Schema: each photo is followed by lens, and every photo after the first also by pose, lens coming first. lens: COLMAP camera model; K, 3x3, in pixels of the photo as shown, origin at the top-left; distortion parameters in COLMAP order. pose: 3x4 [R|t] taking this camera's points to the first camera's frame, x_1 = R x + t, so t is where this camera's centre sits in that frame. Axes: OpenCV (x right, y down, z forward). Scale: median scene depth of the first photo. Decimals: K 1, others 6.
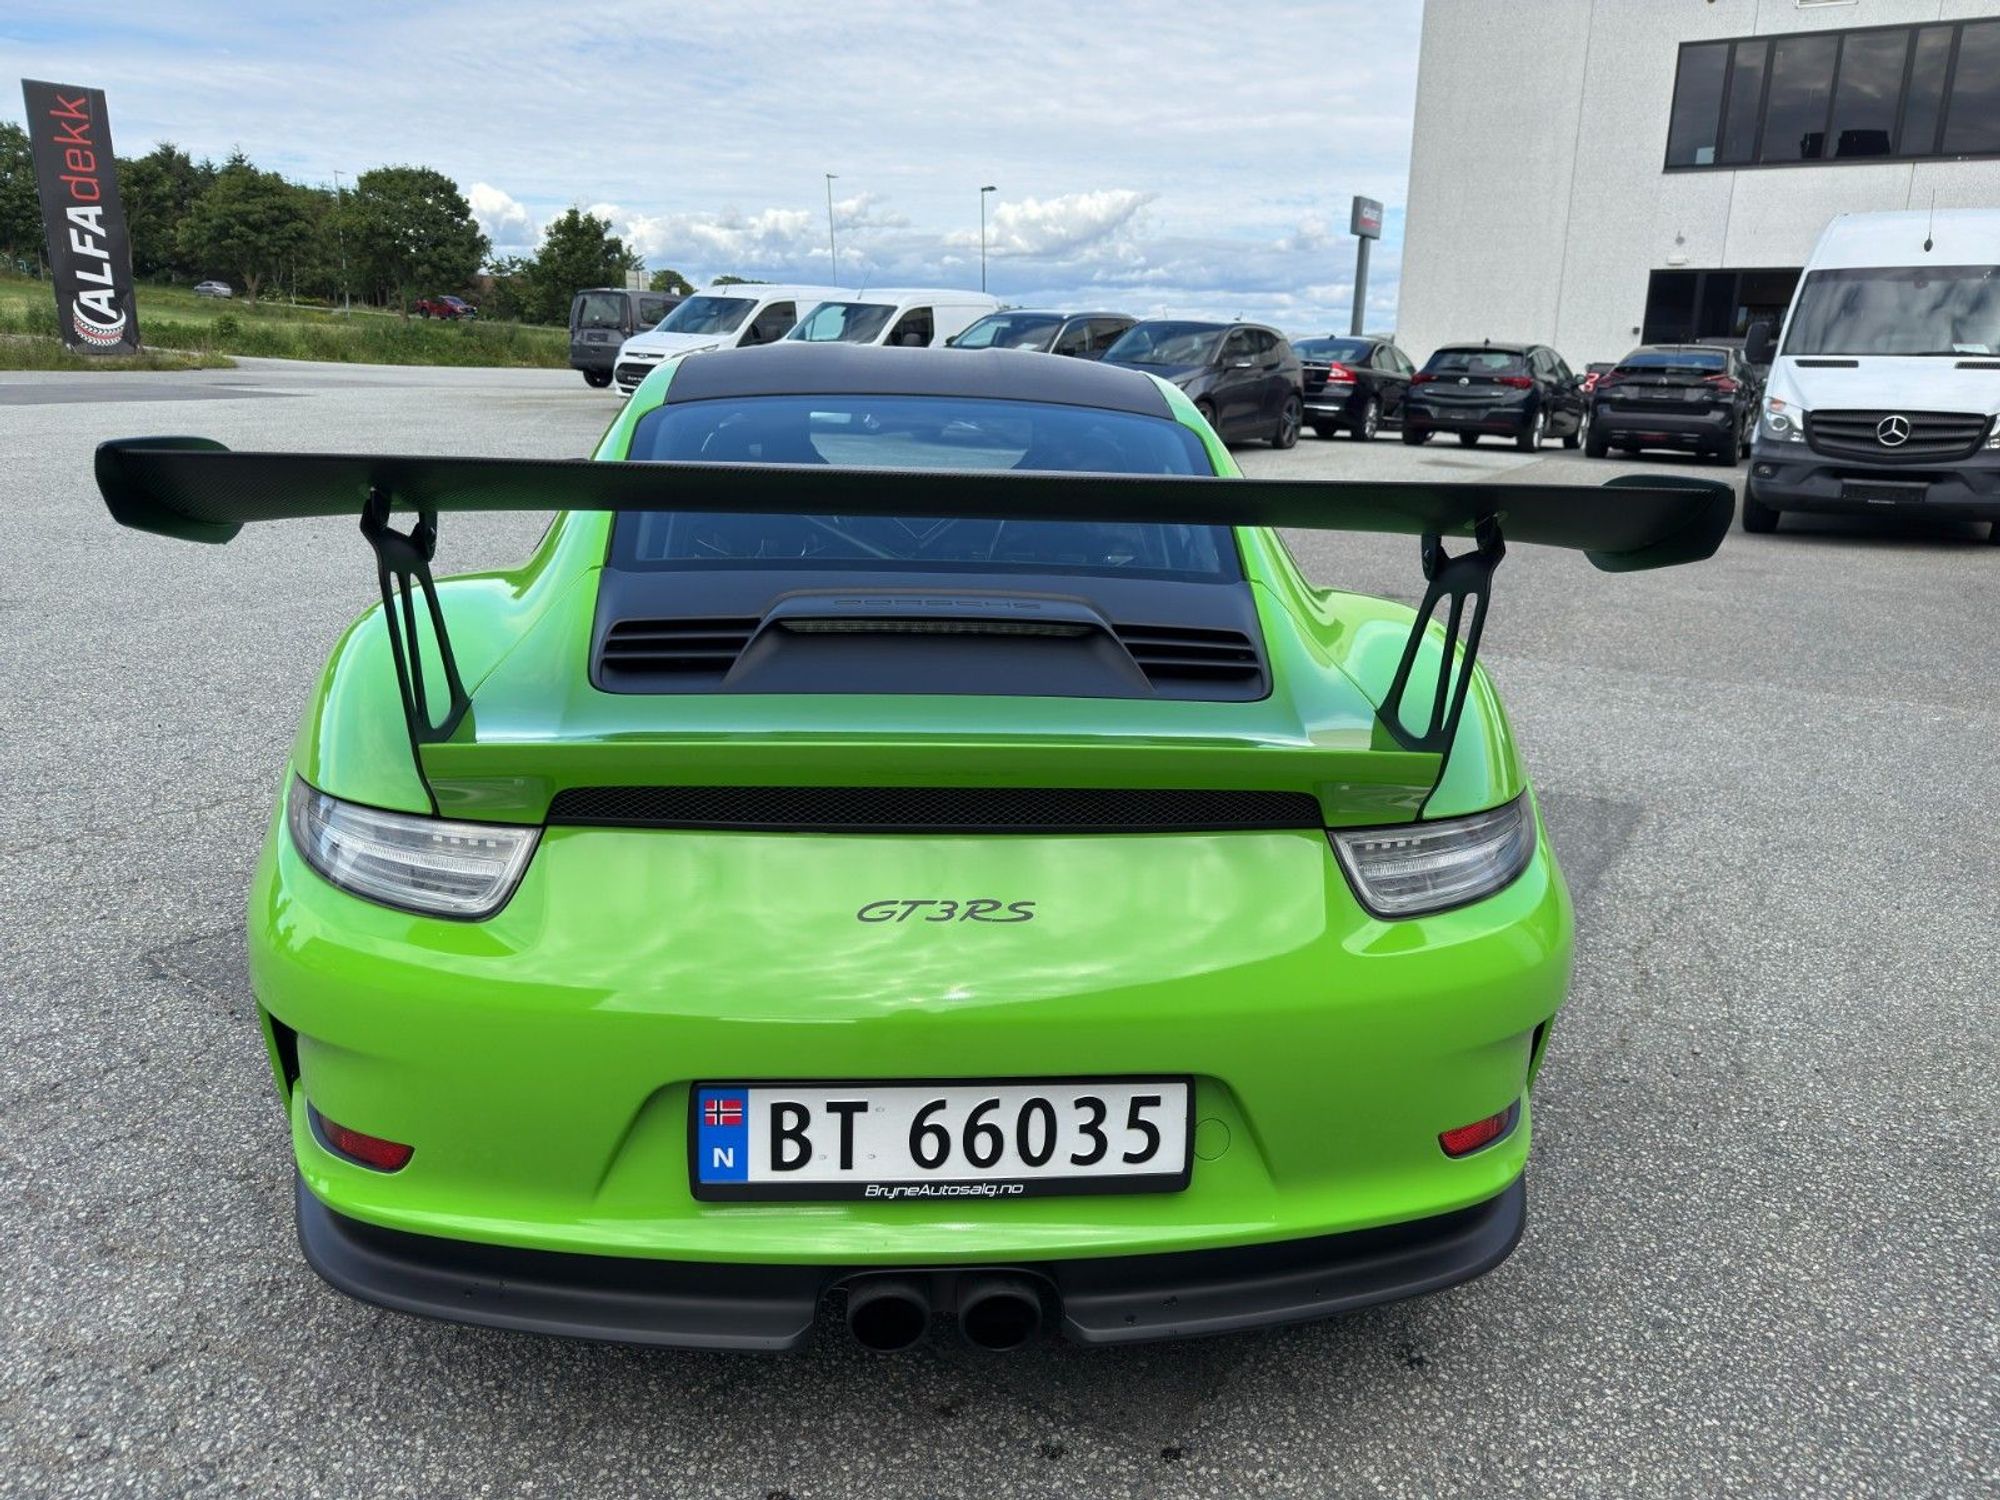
lens RADIAL K [[1422.3, 0, 1002.8], [0, 1422.3, 750.3], [0, 0, 1]] dist [0.008152, -0.019193]
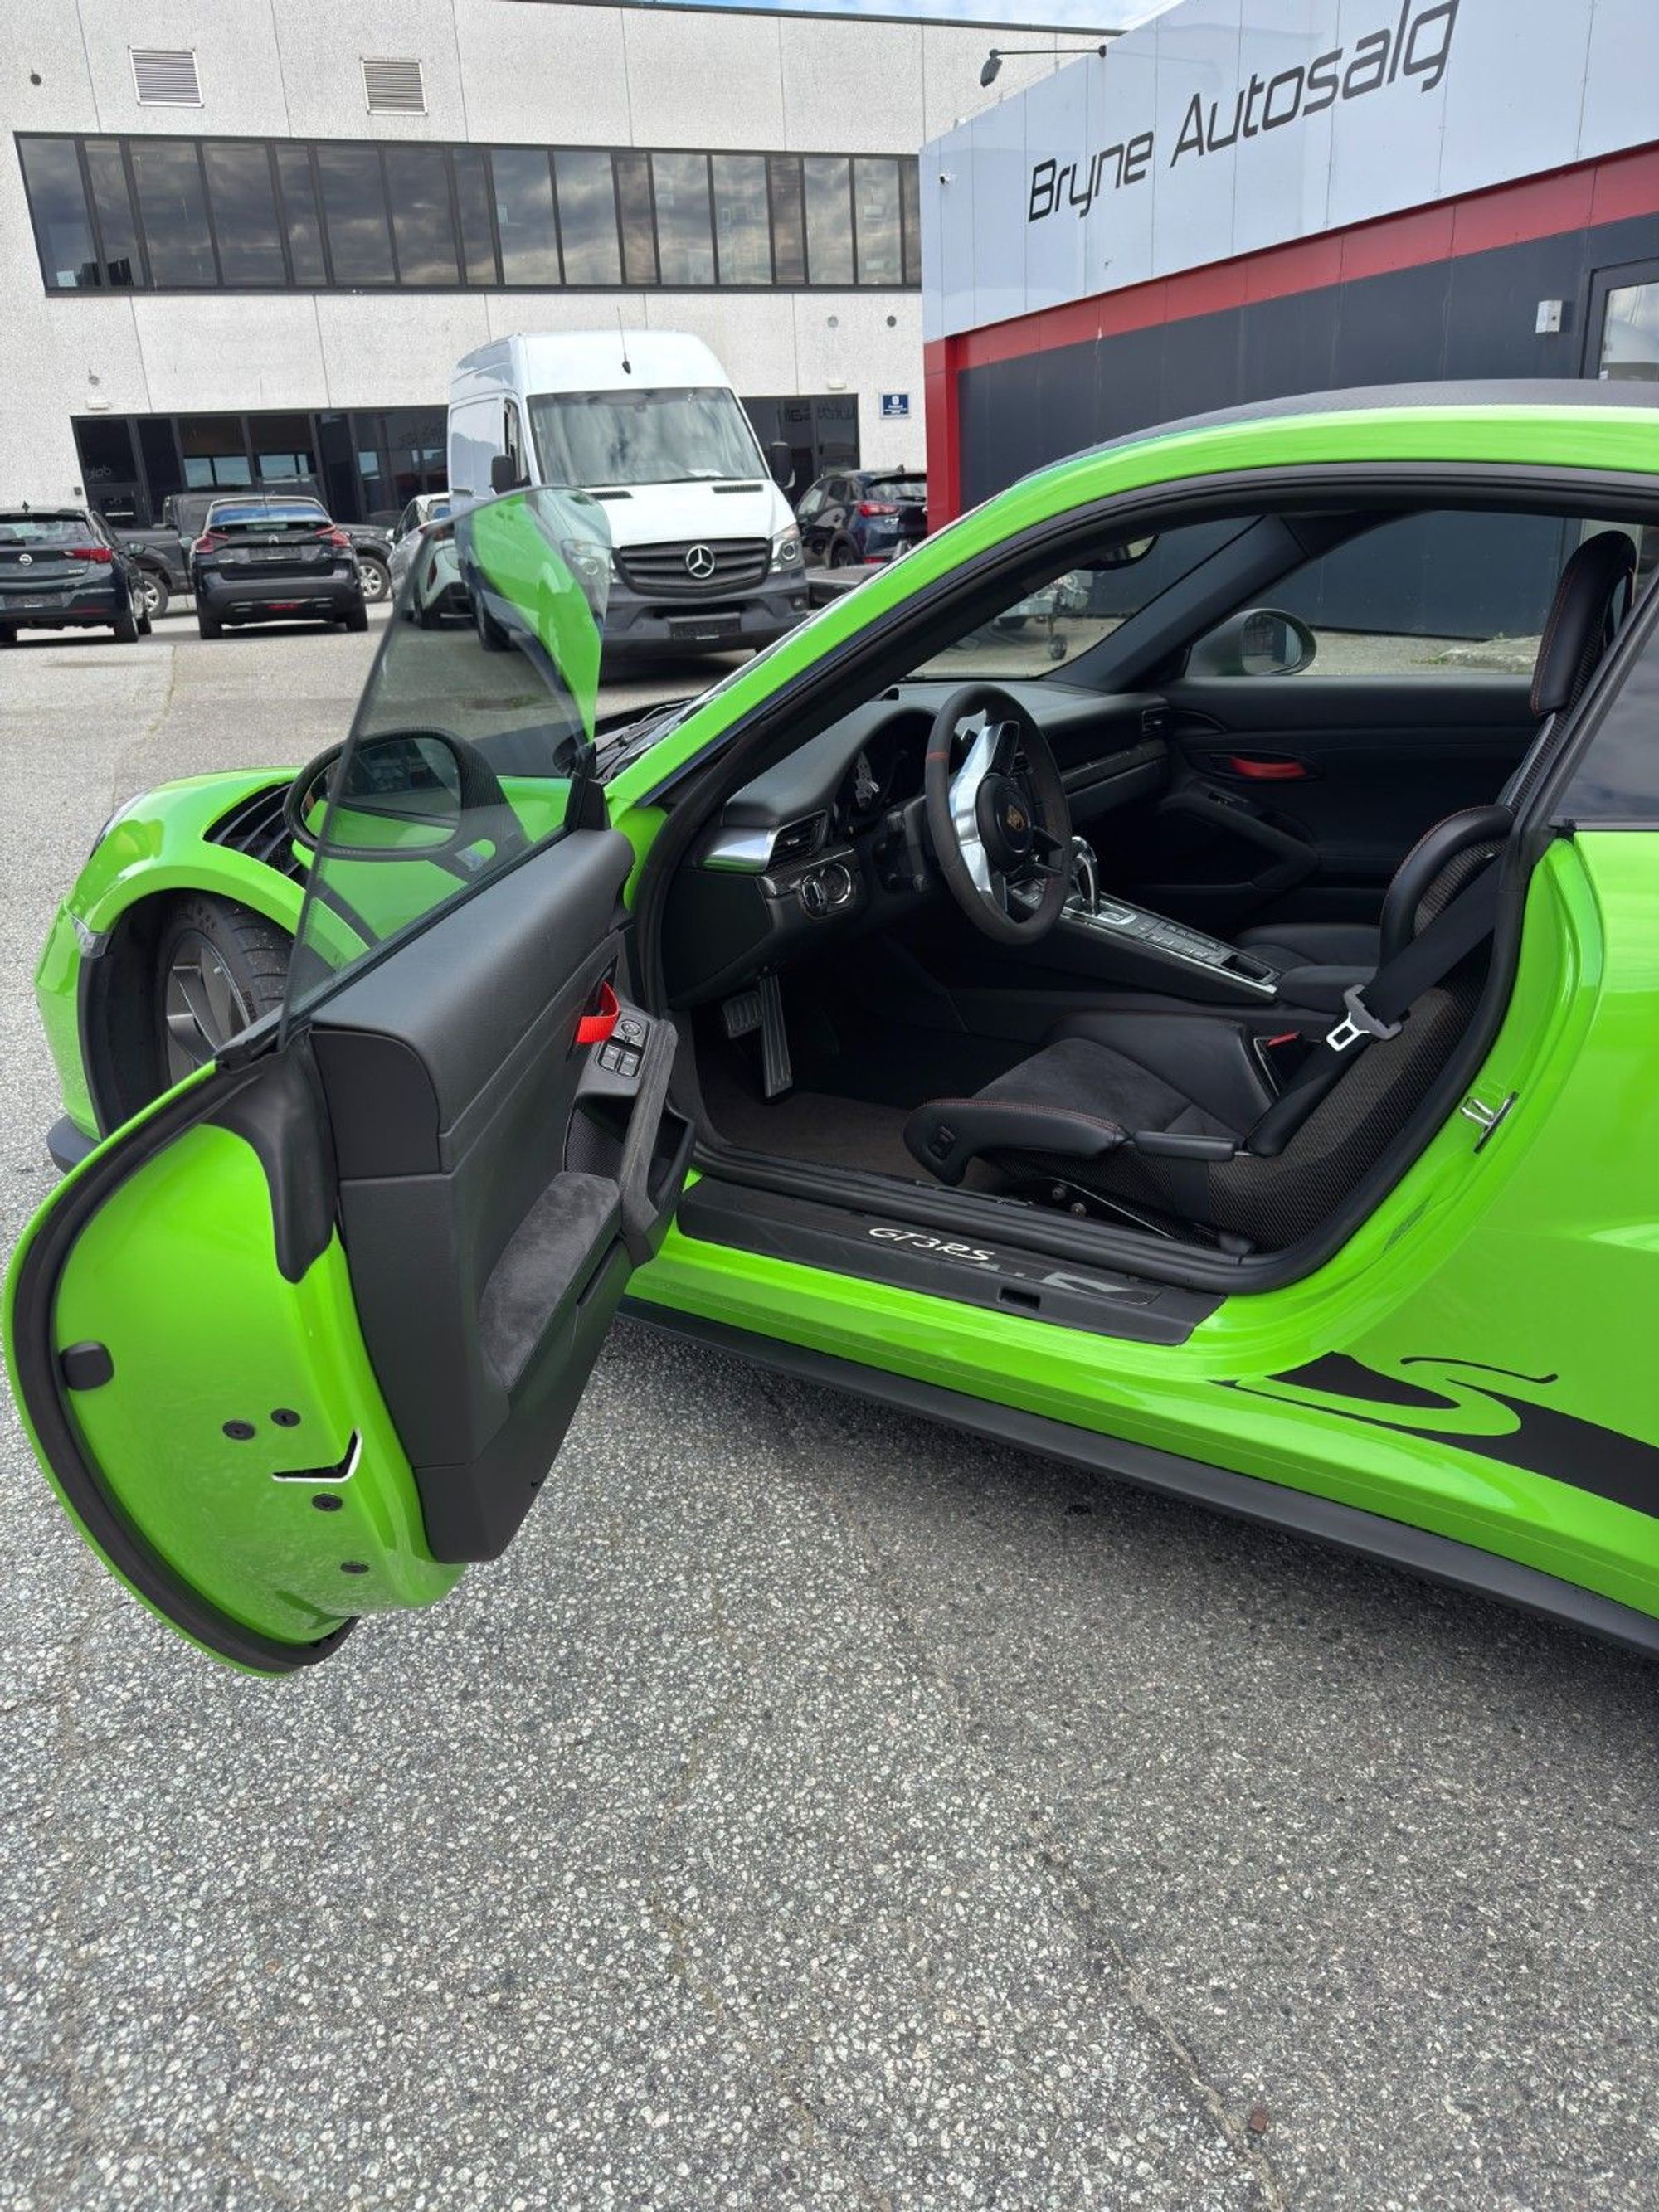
lens RADIAL K [[1573.1, 0, 806.4], [0, 1573.1, 1107.7], [0, 0, 1]] dist [0.008152, -0.019193]
pose [[0.611764, -0.323531, 0.721854, -0.602620], [0.263448, 0.943772, 0.199723, -0.170824], [-0.745882, 0.067988, 0.662599, 0.643206]]
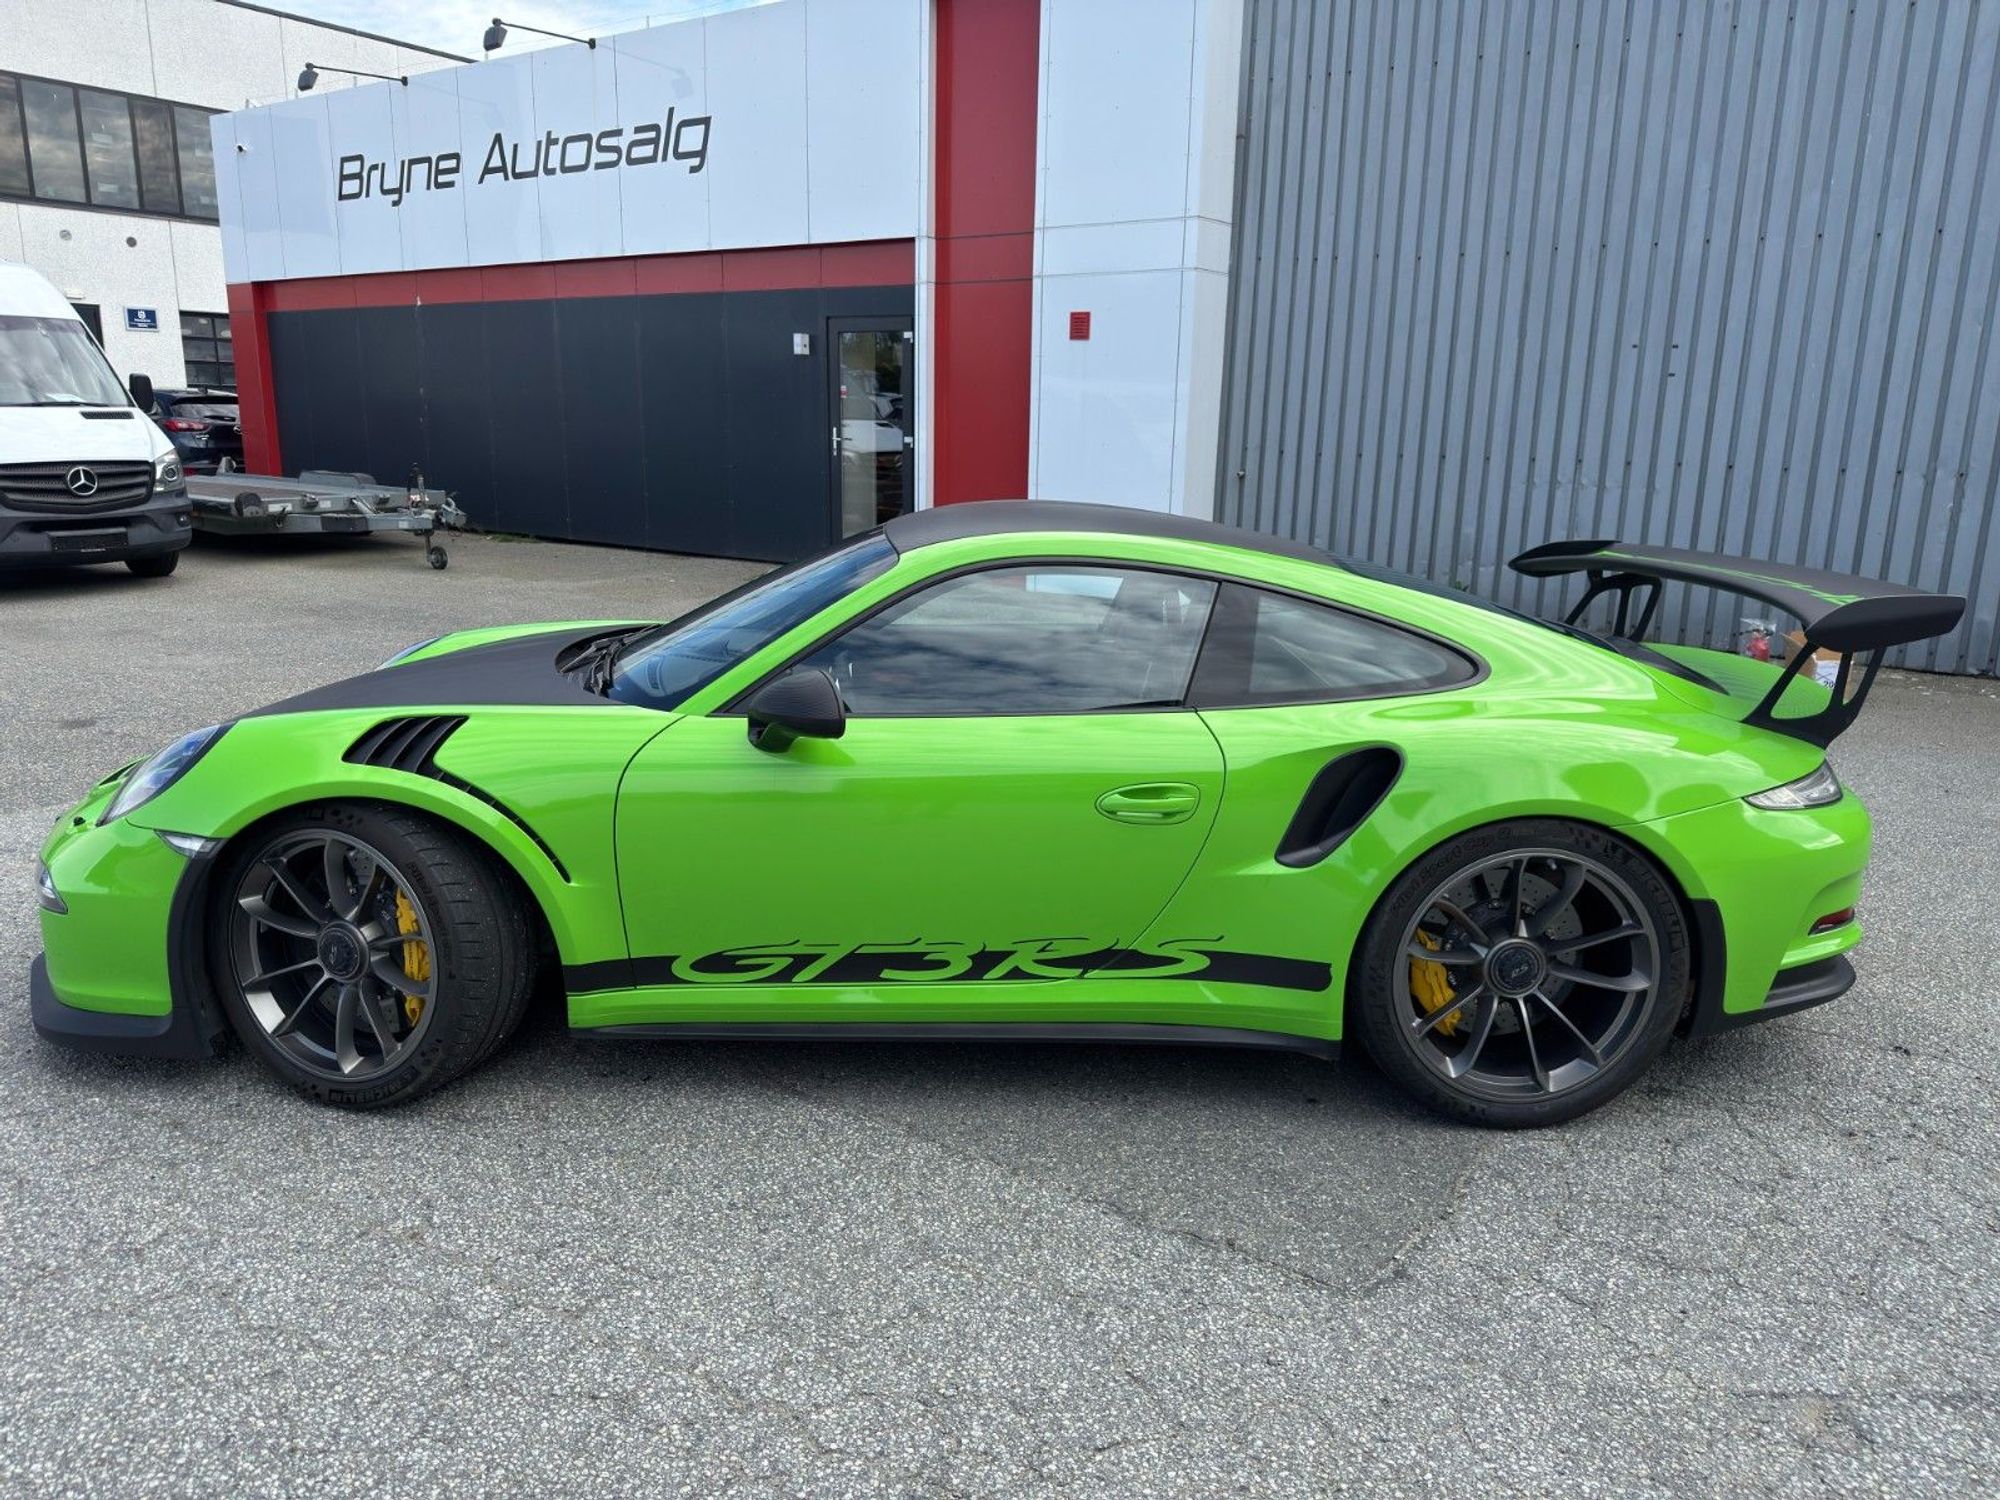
lens RADIAL K [[1422.3, 0, 1006.3], [0, 1422.3, 749.0], [0, 0, 1]] dist [0.008152, -0.019193]
pose [[0.037677, -0.242365, 0.969453, -0.983476], [0.241378, 0.943622, 0.226526, -0.292874], [-0.969700, 0.225470, 0.094054, 0.781029]]
